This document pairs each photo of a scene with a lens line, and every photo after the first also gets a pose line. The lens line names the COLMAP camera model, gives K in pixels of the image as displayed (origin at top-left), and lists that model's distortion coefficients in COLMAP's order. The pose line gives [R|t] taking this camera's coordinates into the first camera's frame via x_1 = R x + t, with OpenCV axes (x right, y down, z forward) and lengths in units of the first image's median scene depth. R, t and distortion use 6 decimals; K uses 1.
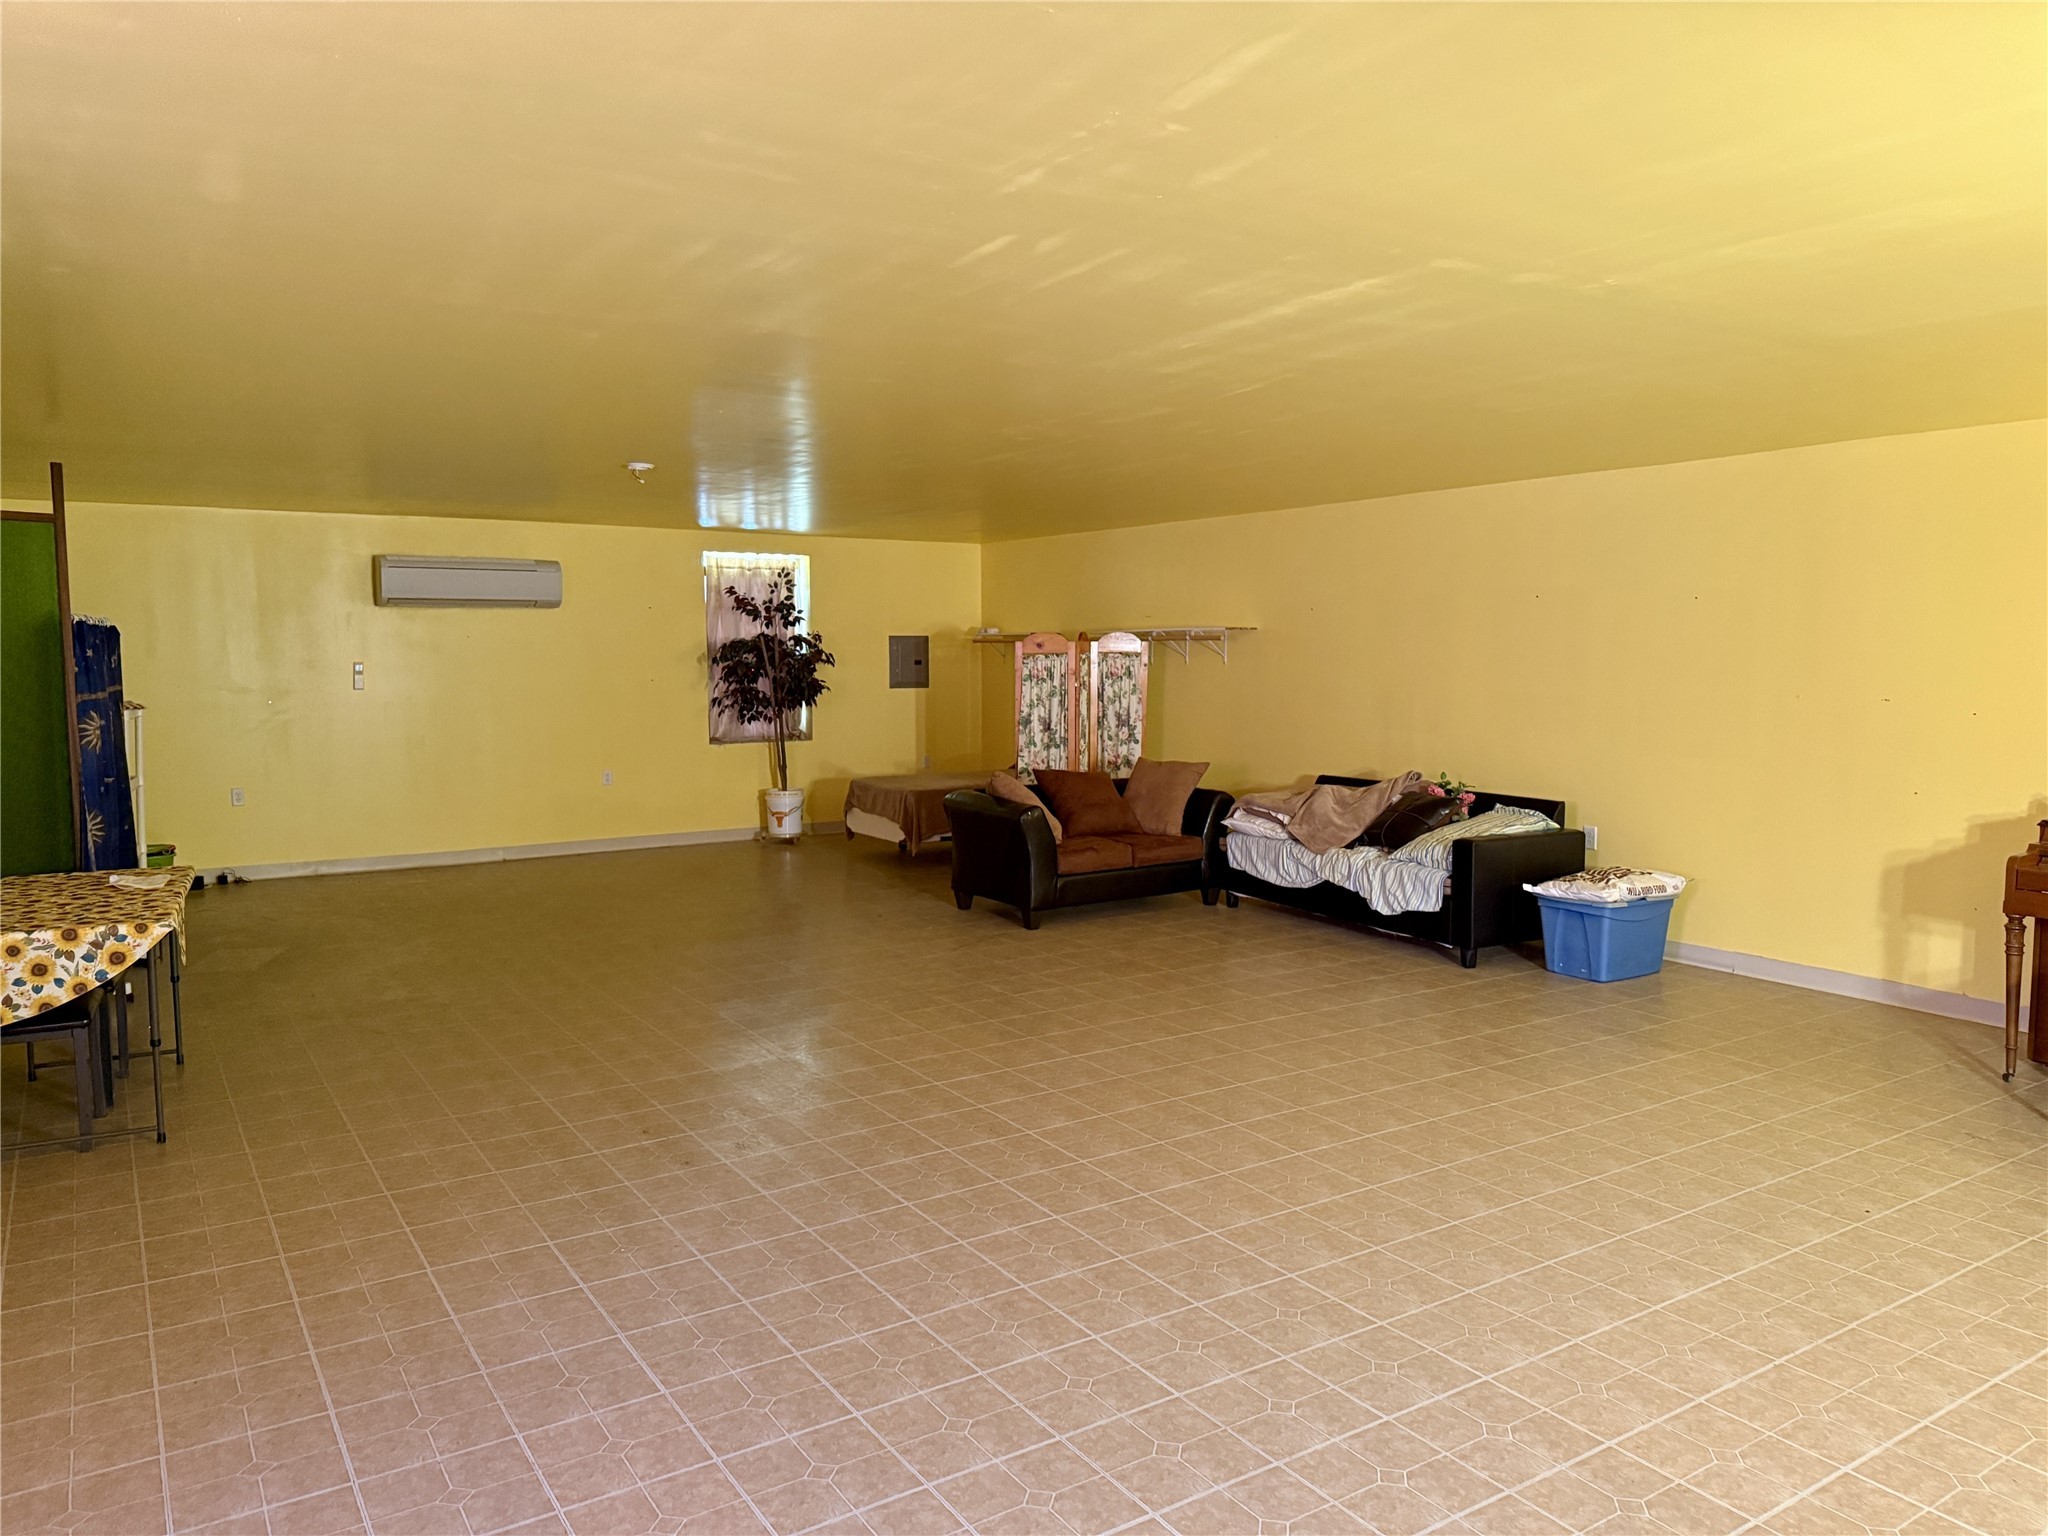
lens RADIAL K [[1433.3, 0, 1024.0], [0, 1433.3, 768.0], [0, 0, 1]] dist [0.126923, -0.172017]
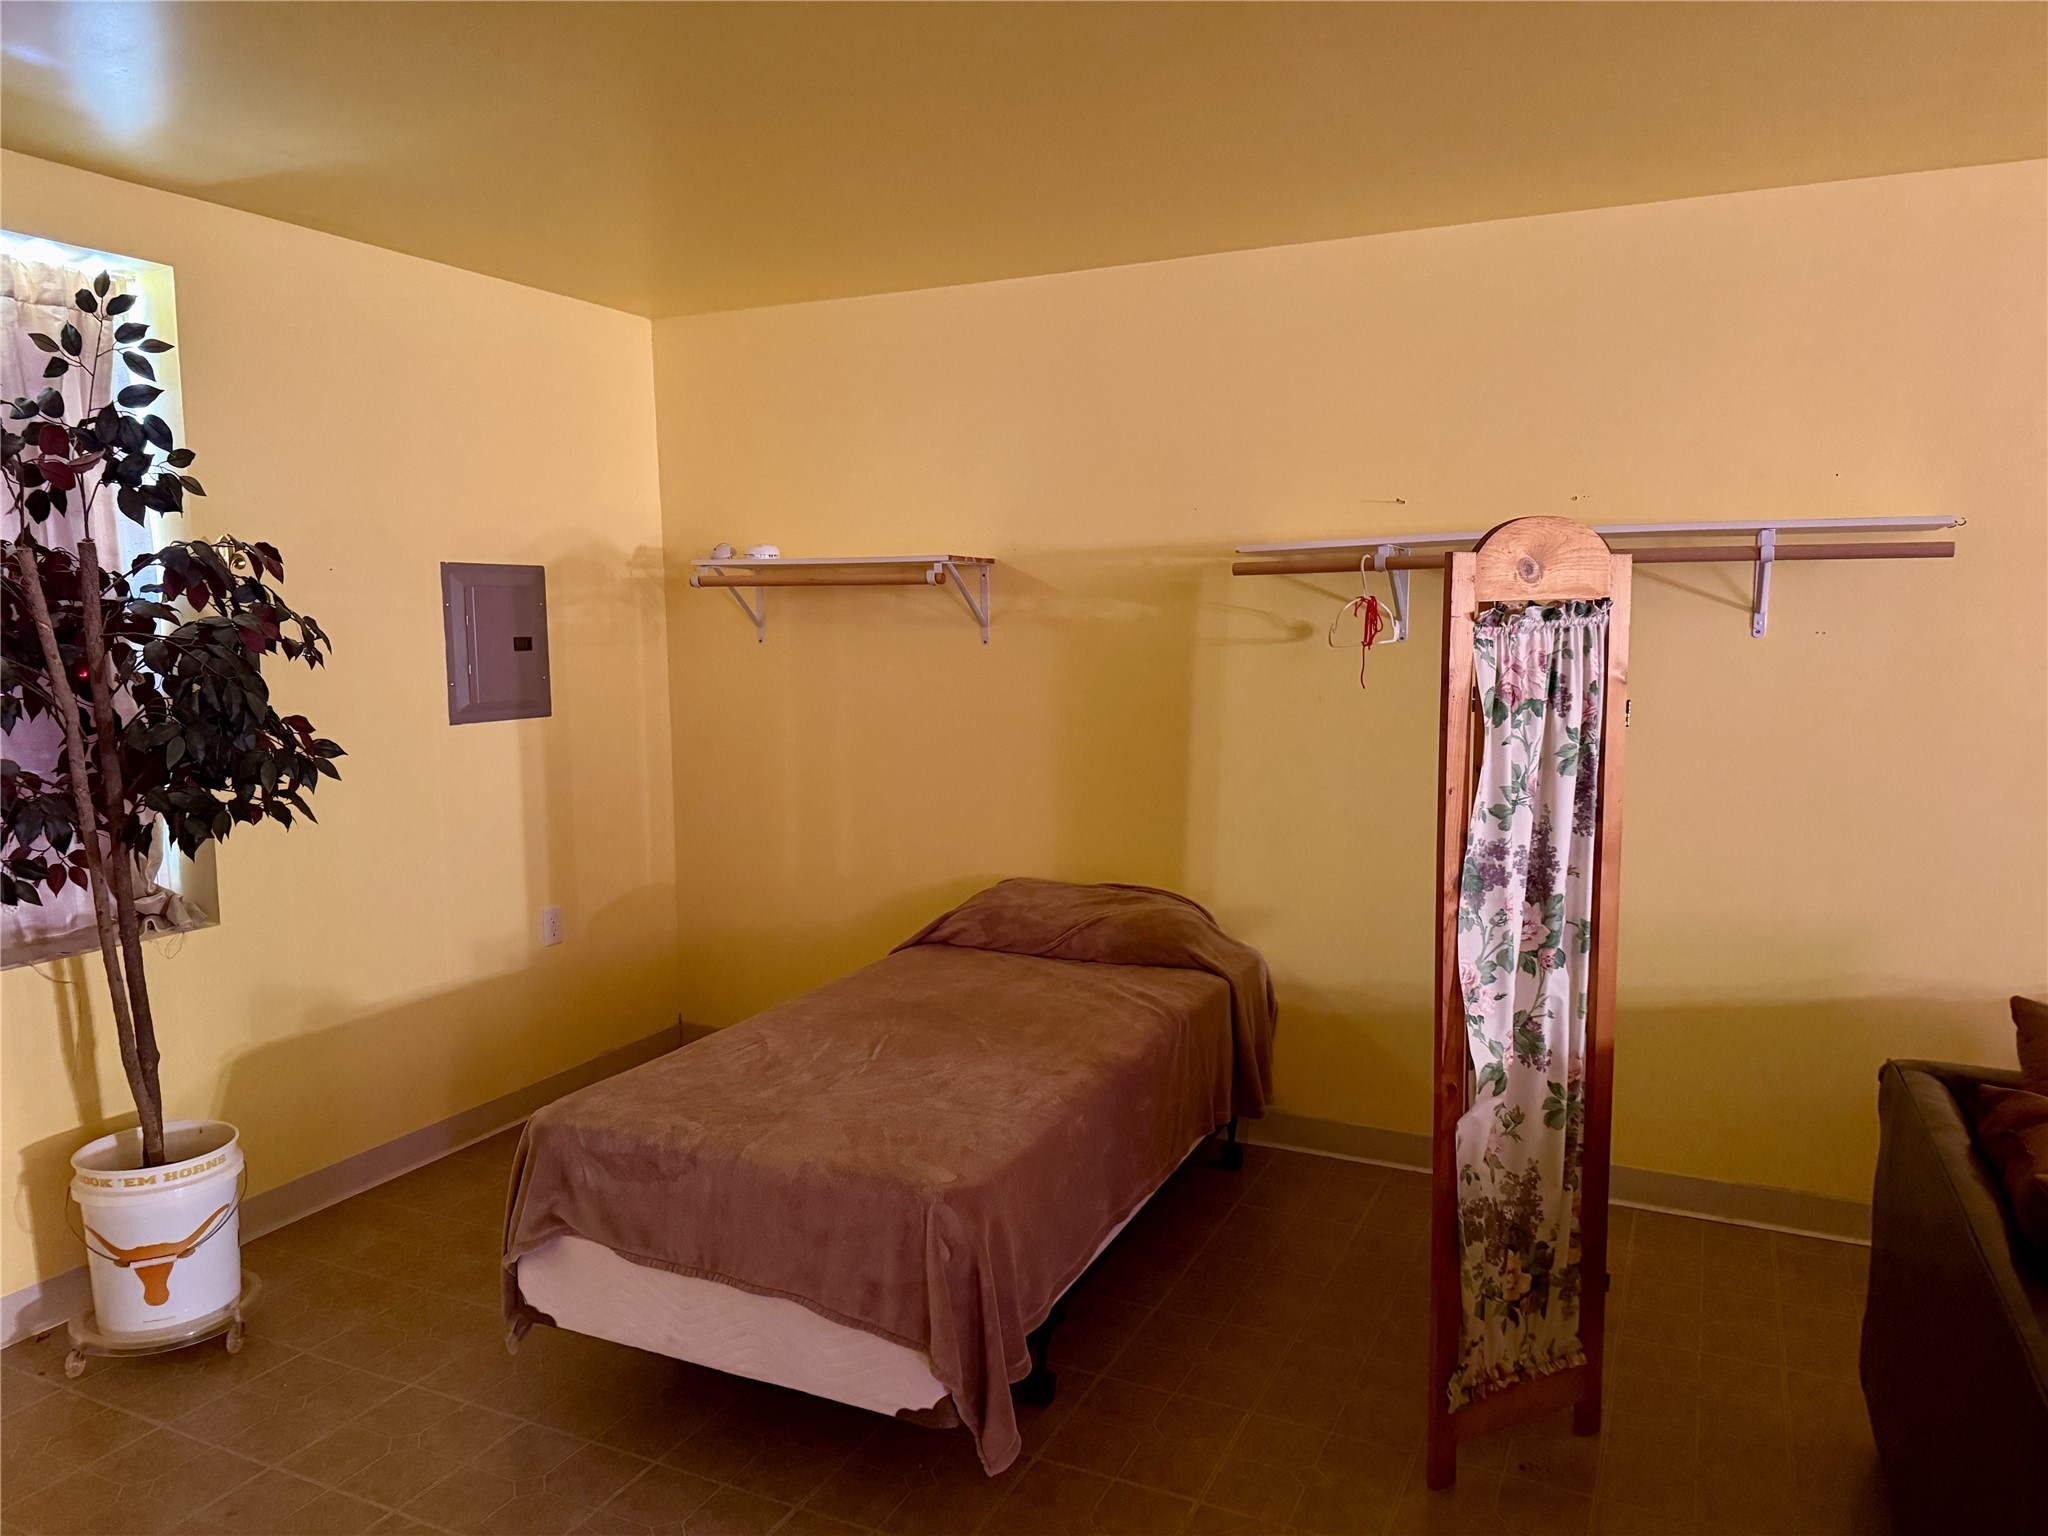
lens RADIAL K [[1433.3, 0, 1024.0], [0, 1433.3, 768.0], [0, 0, 1]] dist [0.126923, -0.172017]
pose [[0.854436, -0.065192, 0.515451, -0.167293], [0.053674, 0.997864, 0.037233, -0.055326], [-0.516778, -0.004147, 0.856110, 0.705220]]
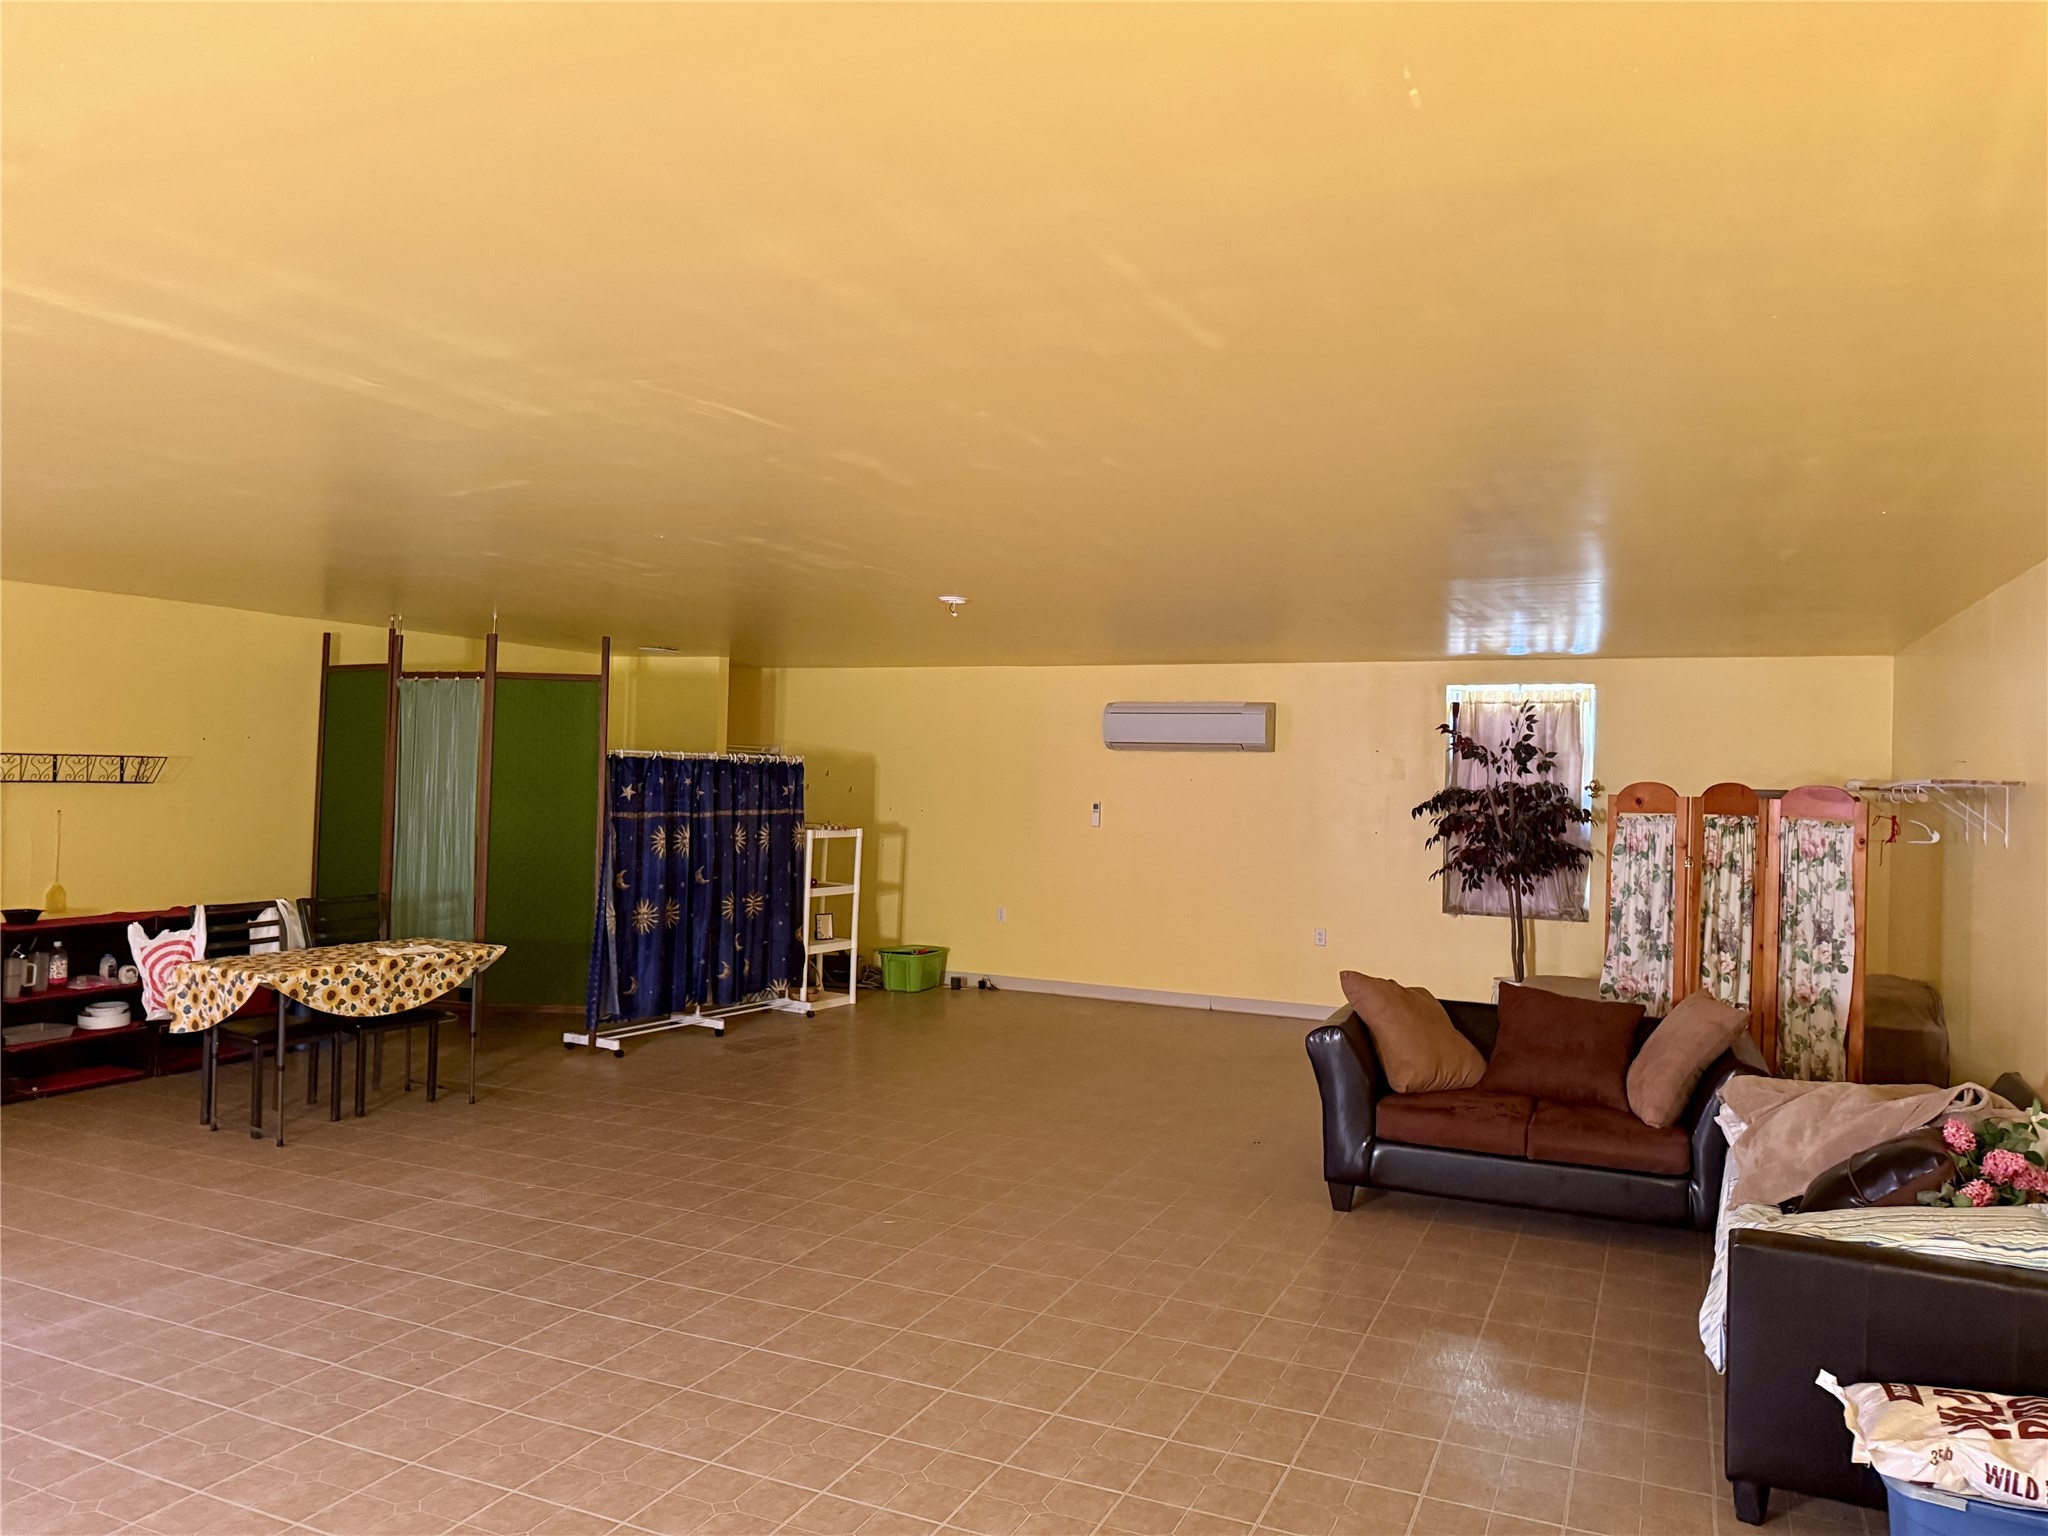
lens RADIAL K [[1433.3, 0, 1024.0], [0, 1433.3, 768.0], [0, 0, 1]] dist [0.126923, -0.172017]
pose [[0.540119, 0.009538, -0.841534, 0.359287], [-0.099669, 0.993624, -0.052709, -0.031560], [0.835666, 0.112344, 0.537626, 0.340949]]
